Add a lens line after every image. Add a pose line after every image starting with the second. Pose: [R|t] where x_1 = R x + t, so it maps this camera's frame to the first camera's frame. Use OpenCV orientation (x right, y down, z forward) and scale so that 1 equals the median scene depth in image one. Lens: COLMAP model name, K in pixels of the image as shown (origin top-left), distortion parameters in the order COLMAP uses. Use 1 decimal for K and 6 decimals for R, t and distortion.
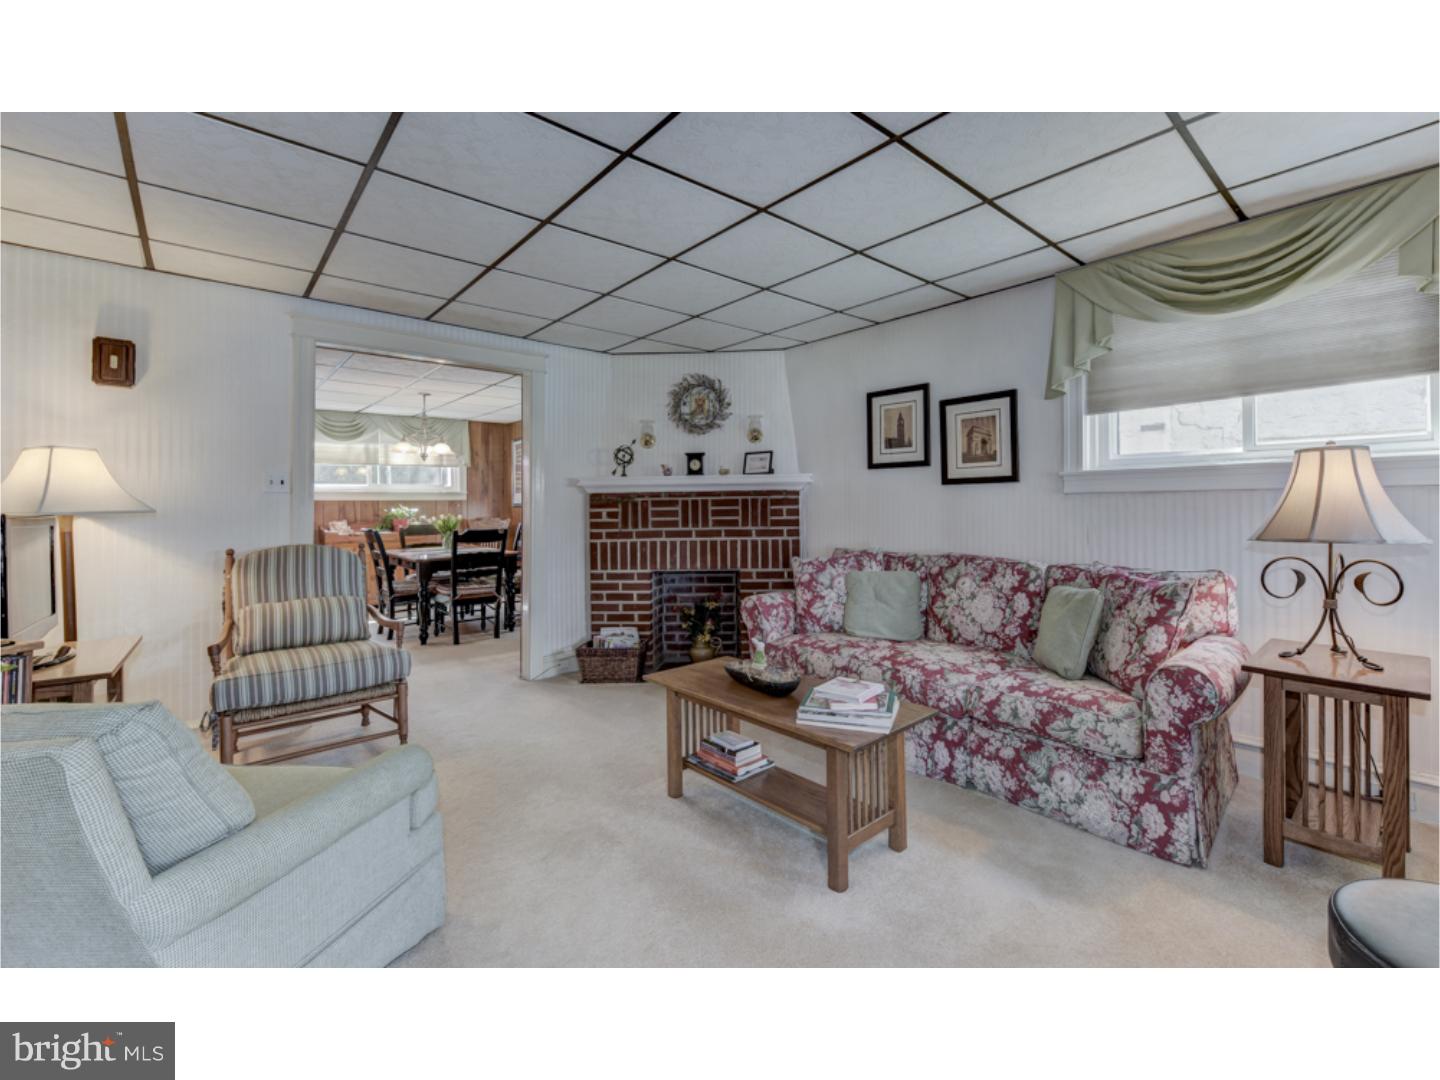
lens RADIAL K [[617.0, 0, 733.3], [0, 617.0, 505.4], [0, 0, 1]] dist [0.006317, 0.000399]
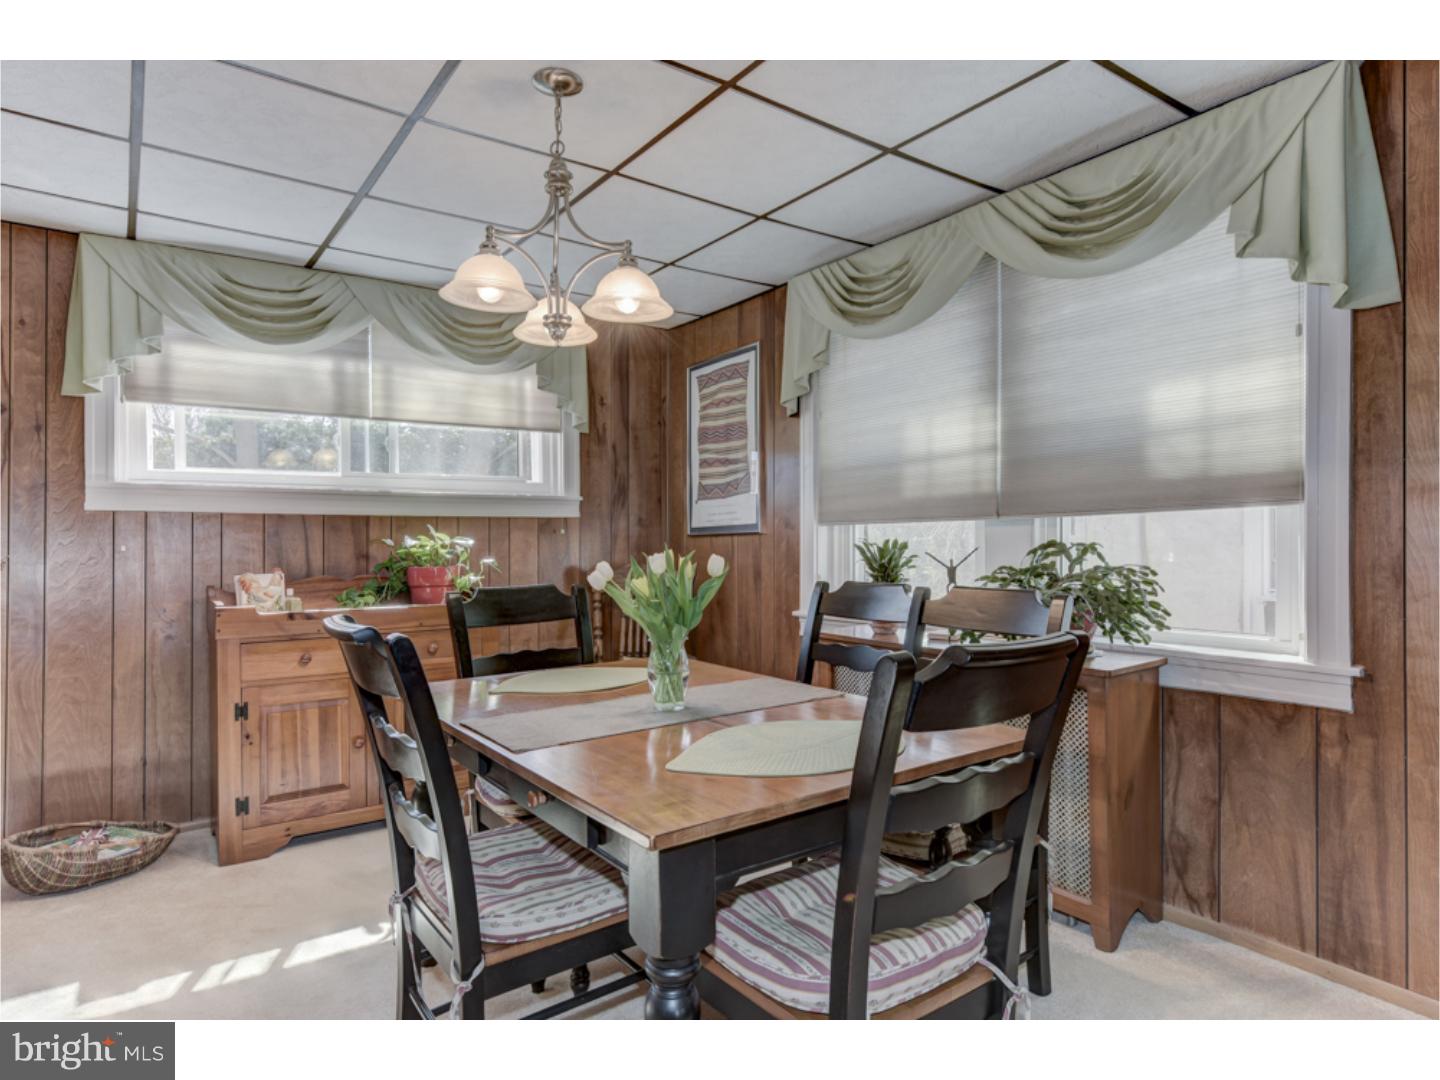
lens RADIAL K [[833.3, 0, 725.5], [0, 833.3, 545.0], [0, 0, 1]] dist [0.009390, 0.002971]
pose [[0.996498, 0.006888, -0.083332, -0.547070], [-0.006544, 0.999969, 0.004401, 0.010290], [0.083360, -0.003840, 0.996512, 0.893245]]
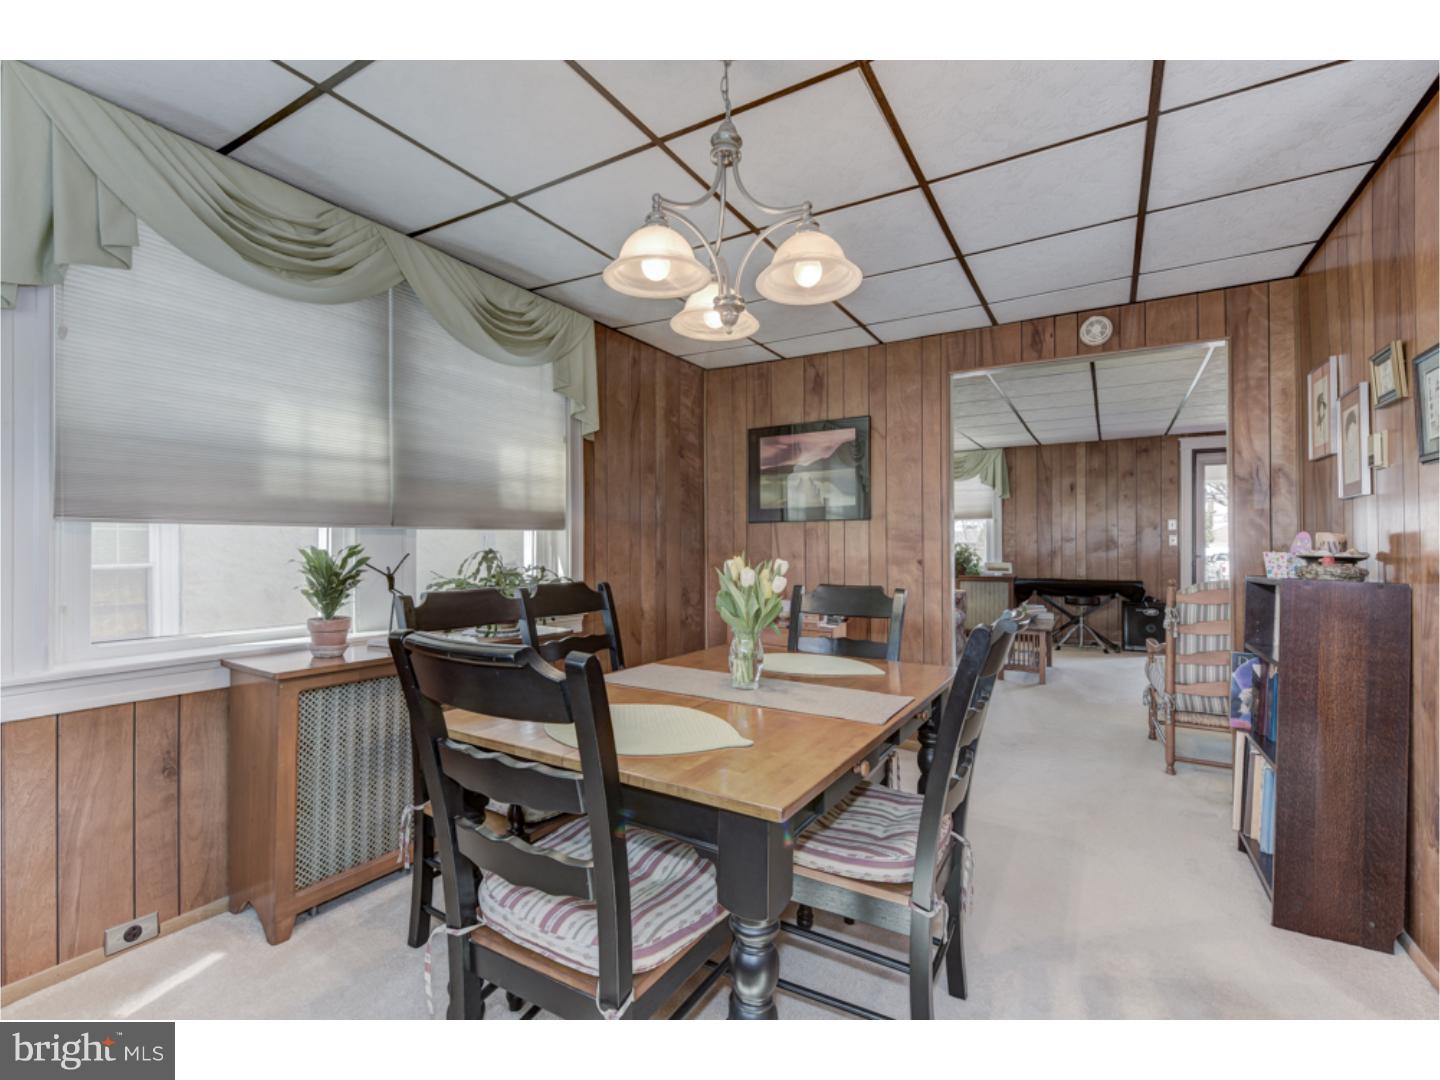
lens RADIAL K [[651.6, 0, 718.4], [0, 651.6, 545.6], [0, 0, 1]] dist [0.003126, 0.000102]
pose [[-0.311679, 0.013226, 0.950095, -0.976693], [-0.000690, 0.999900, -0.014146, 0.013687], [-0.950187, -0.005064, -0.311639, 1.441452]]
